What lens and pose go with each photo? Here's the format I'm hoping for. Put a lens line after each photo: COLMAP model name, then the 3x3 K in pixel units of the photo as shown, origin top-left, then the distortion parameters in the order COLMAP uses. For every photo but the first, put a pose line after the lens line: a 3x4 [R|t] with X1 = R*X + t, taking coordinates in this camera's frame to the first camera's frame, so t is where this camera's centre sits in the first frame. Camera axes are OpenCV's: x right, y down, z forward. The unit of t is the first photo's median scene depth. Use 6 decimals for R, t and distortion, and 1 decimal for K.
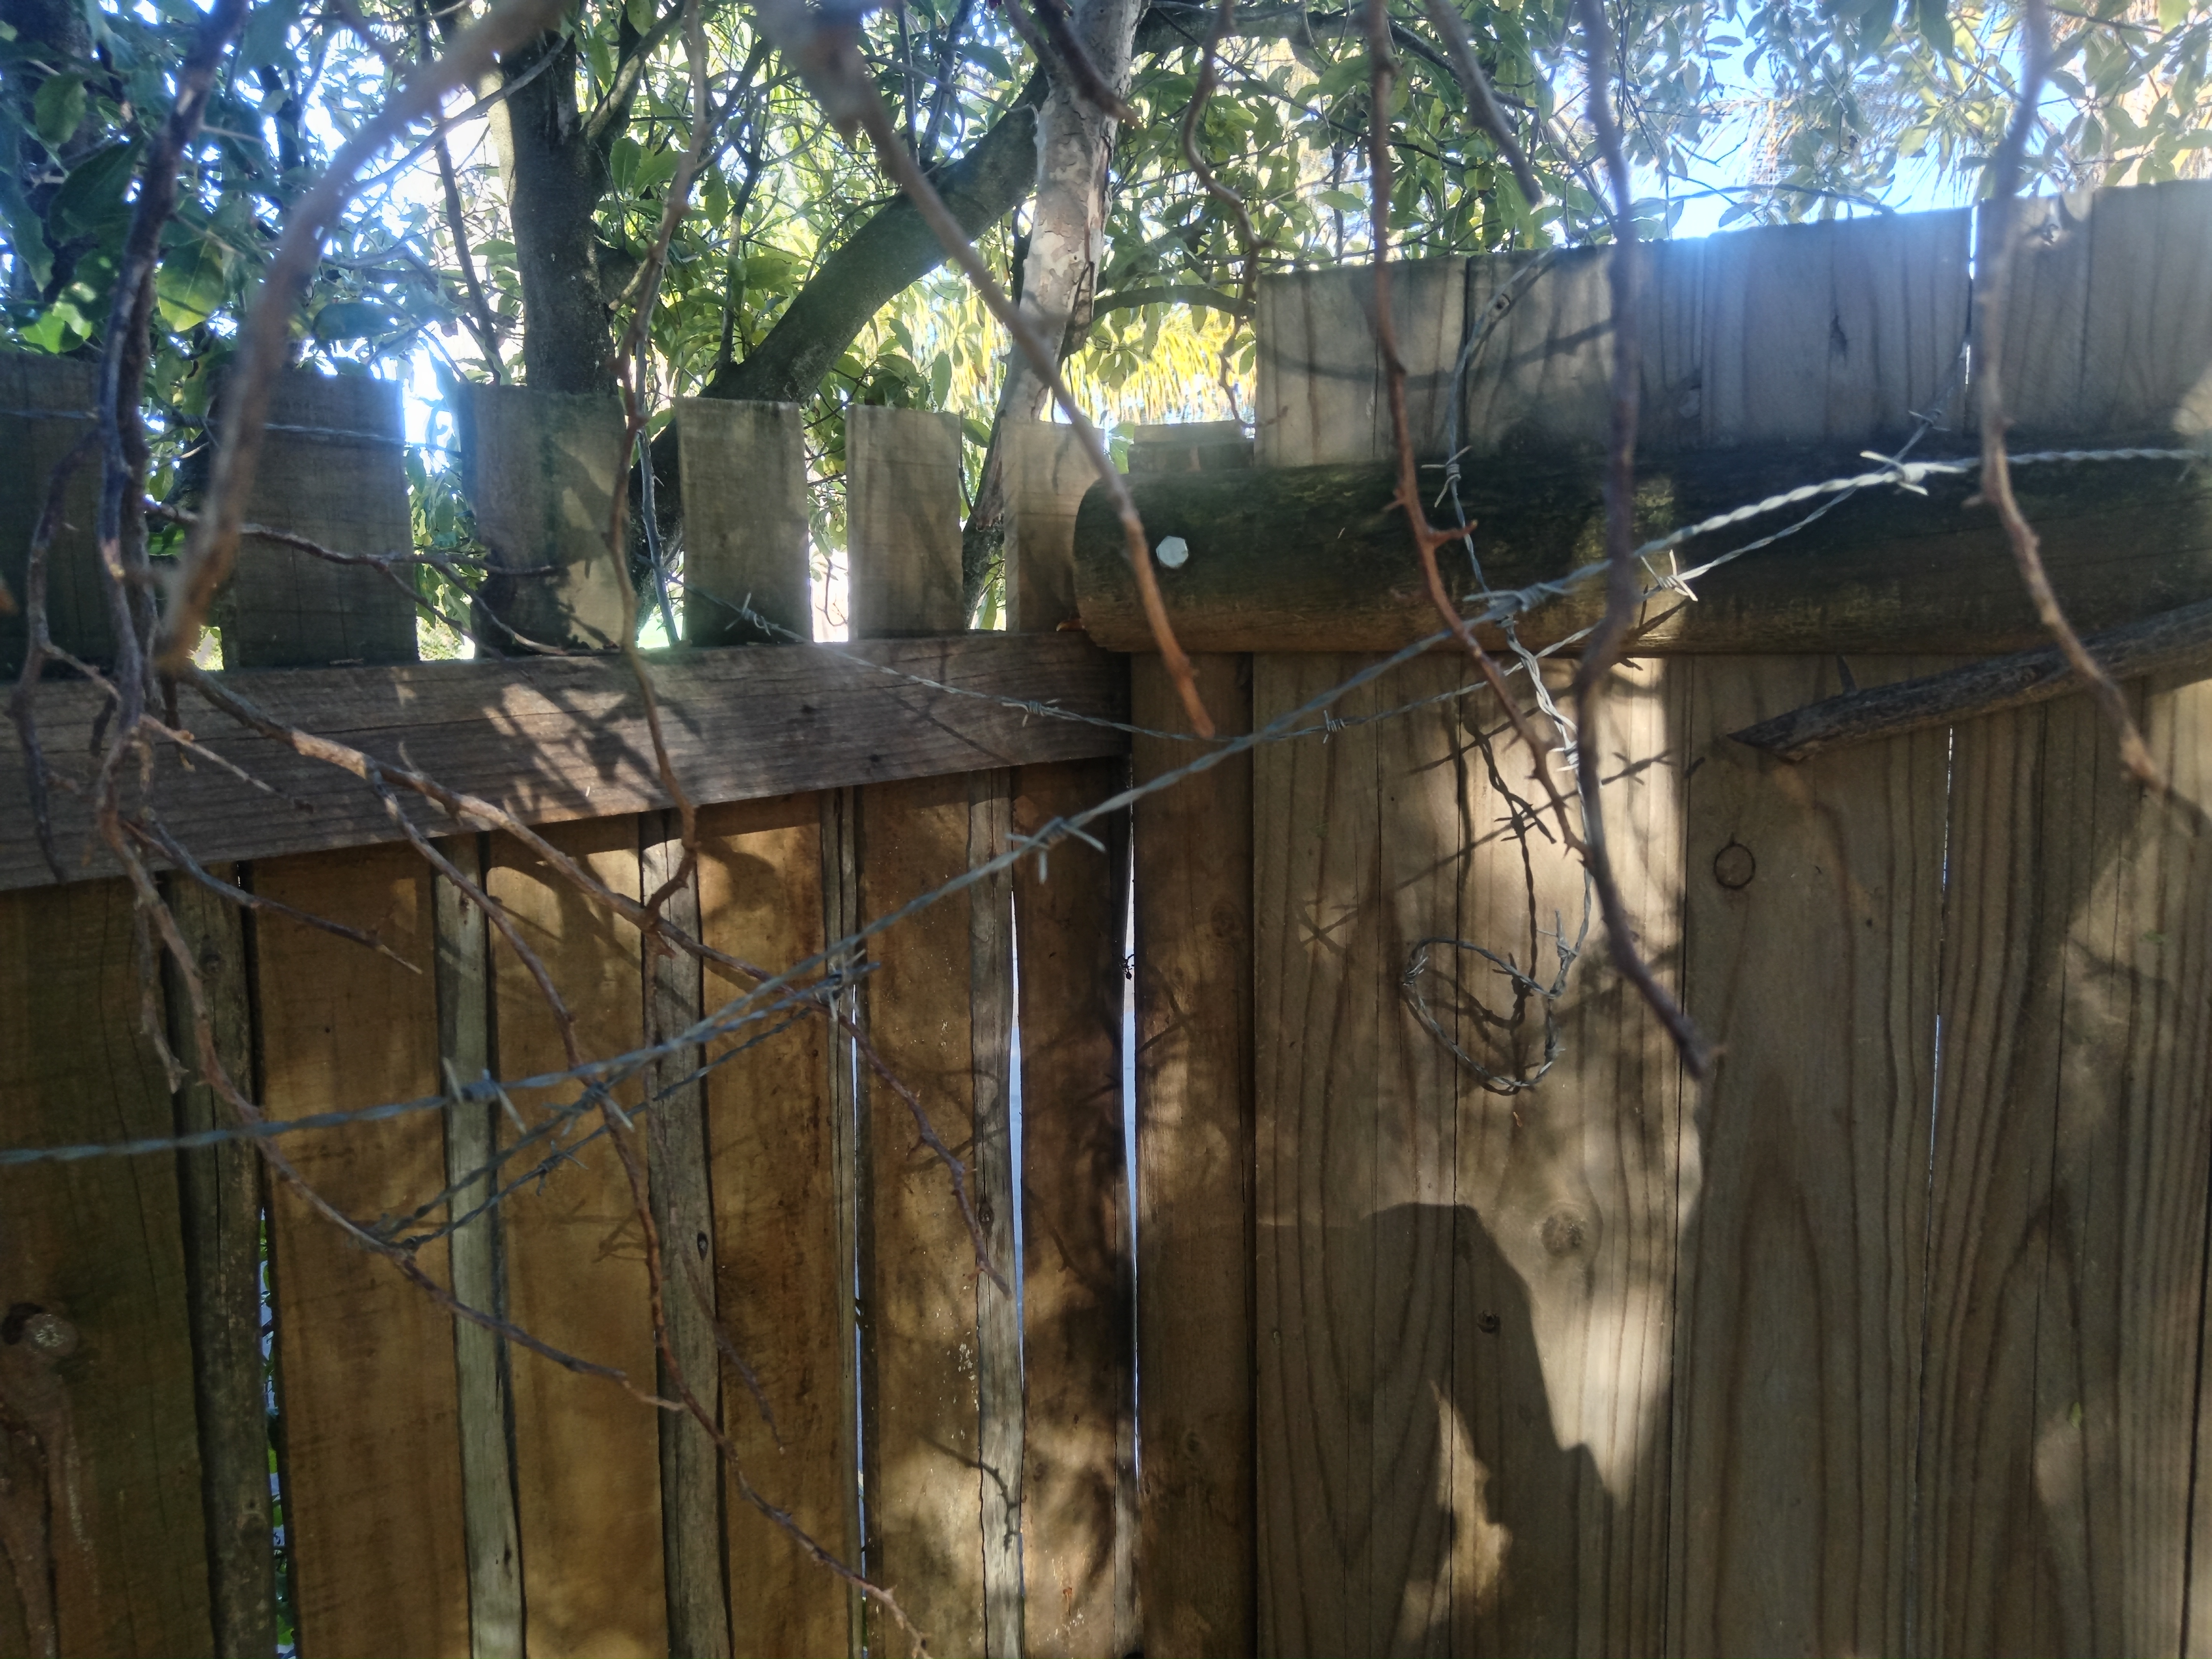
lens RADIAL K [[1795.8, 0, 1092.8], [0, 1795.8, 863.7], [0, 0, 1]] dist [0.040975, -0.014689]
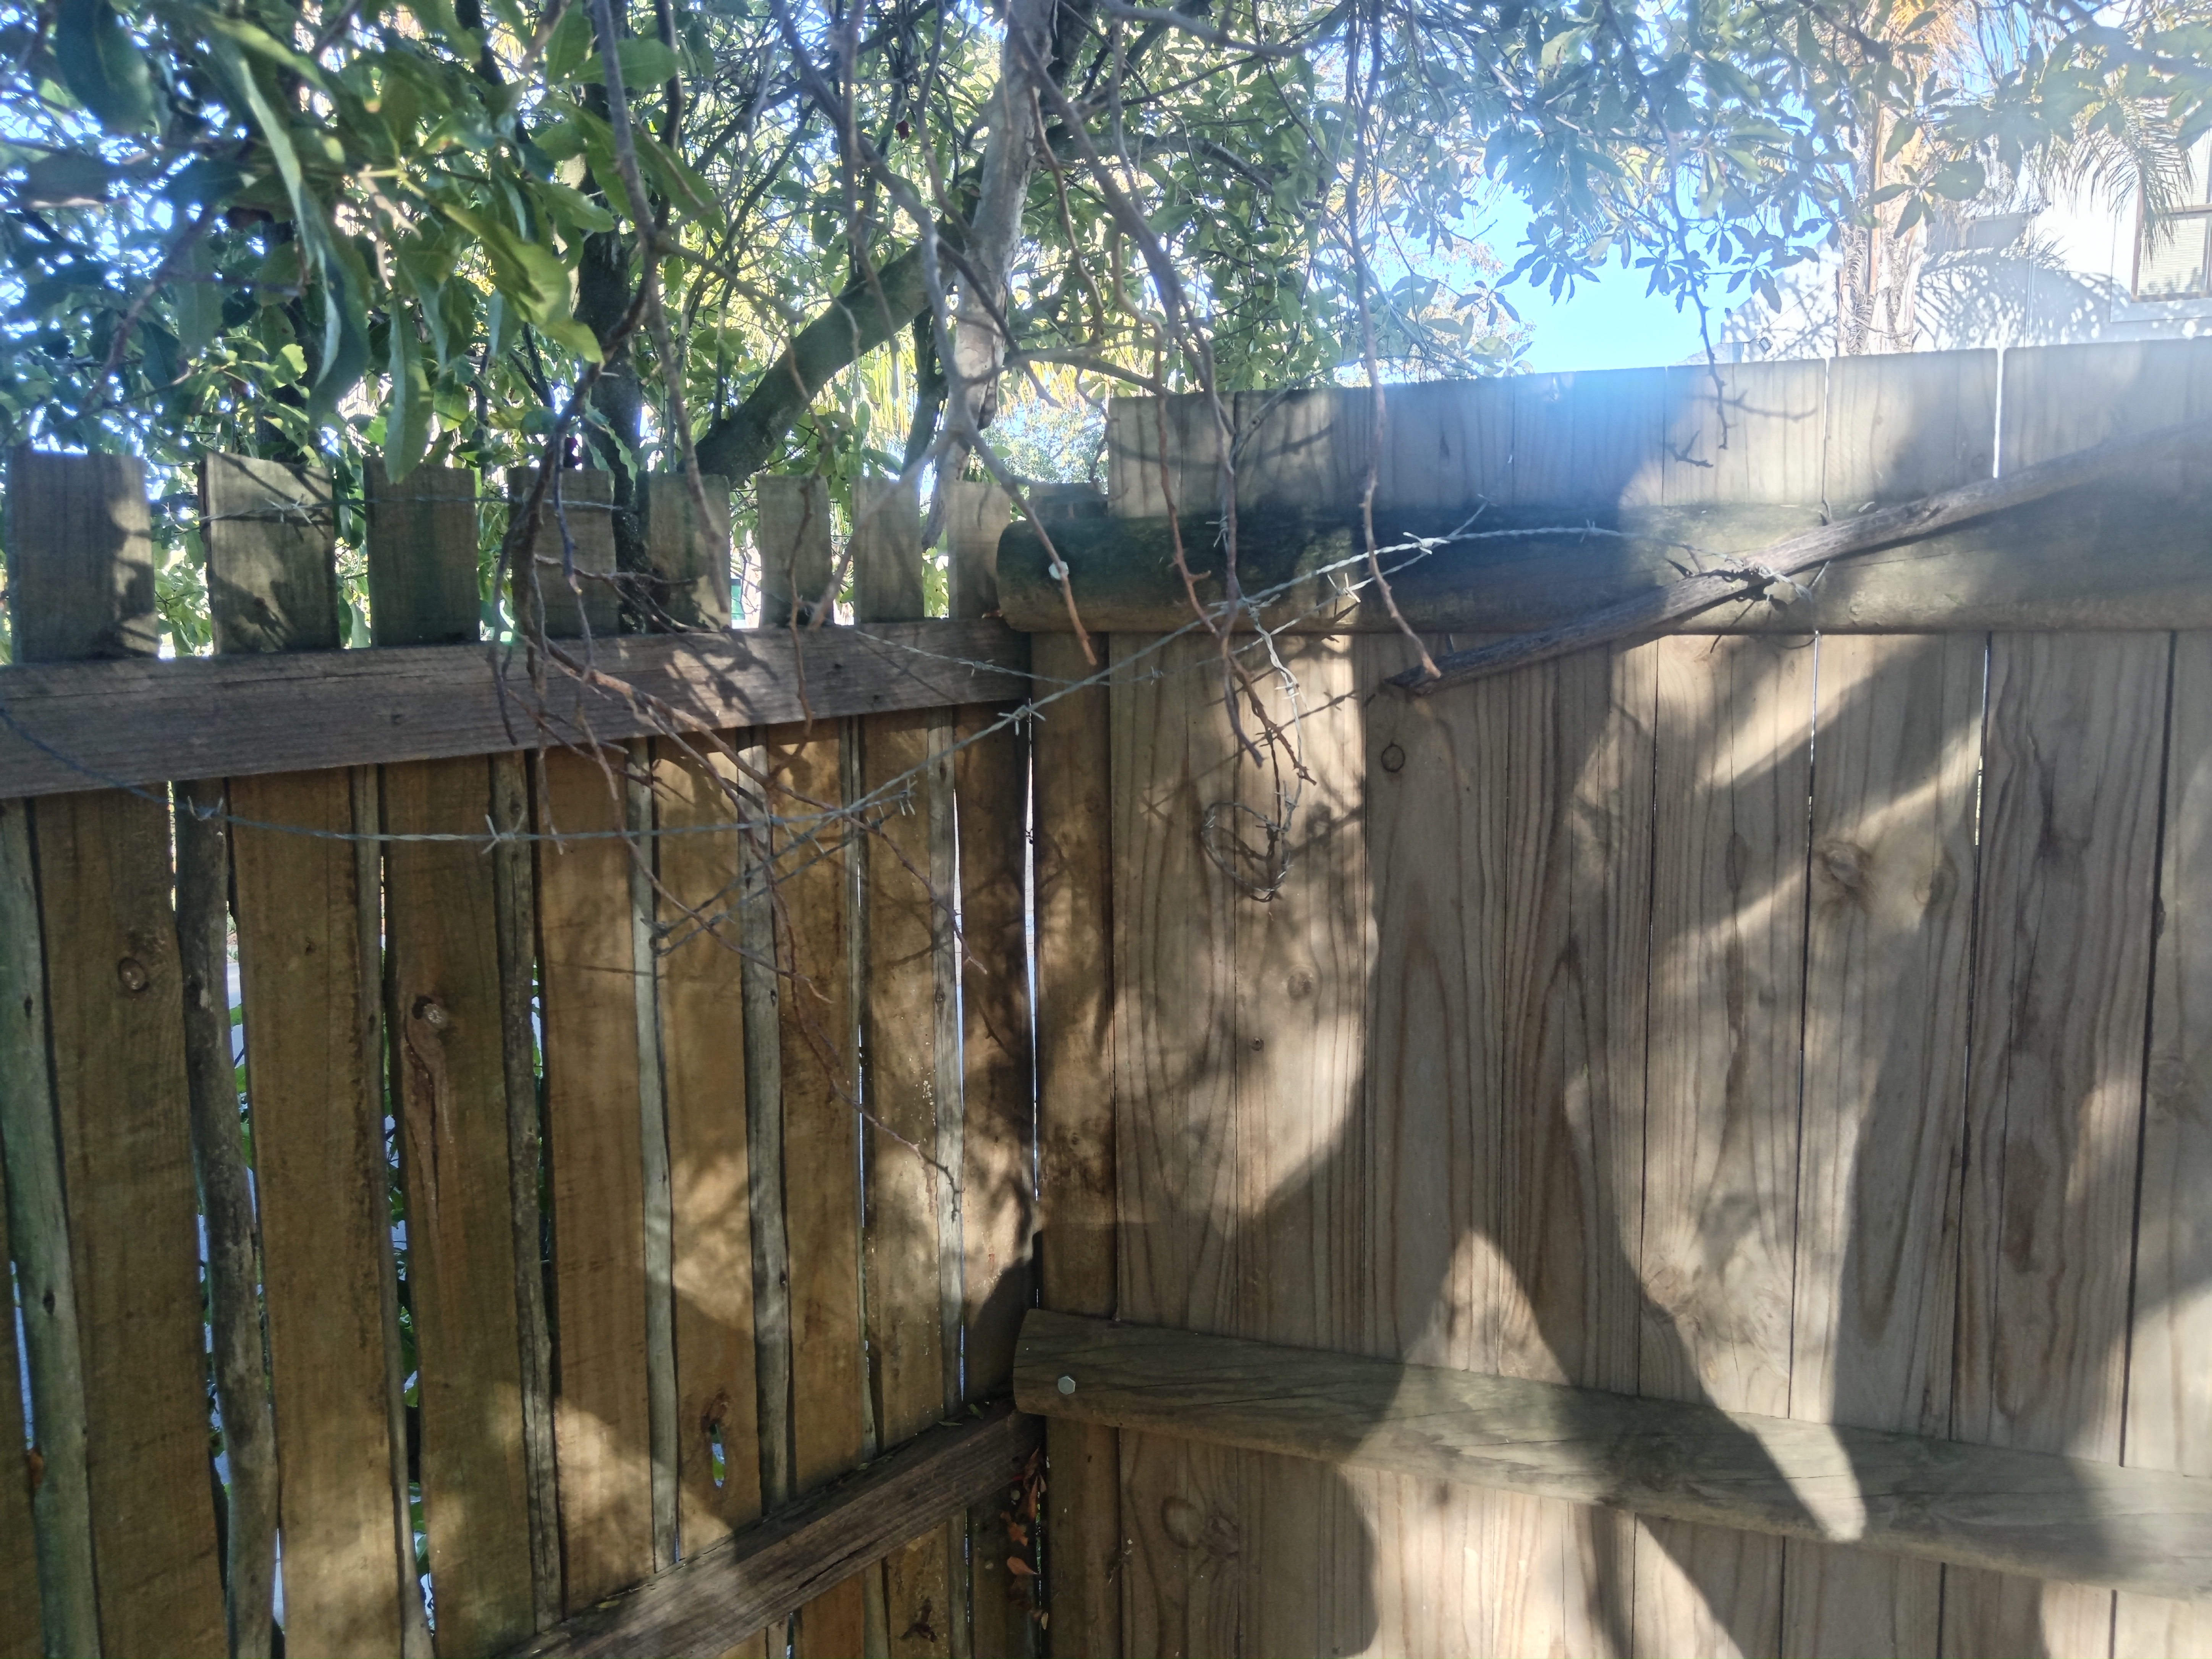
lens RADIAL K [[1725.0, 0, 1106.0], [0, 1725.0, 829.5], [0, 0, 1]] dist [0.091367, -0.003594]
pose [[0.995957, -0.010375, 0.089234, -0.055780], [0.010978, 0.999920, -0.006270, 0.072248], [-0.089162, 0.007224, 0.995991, -0.565454]]
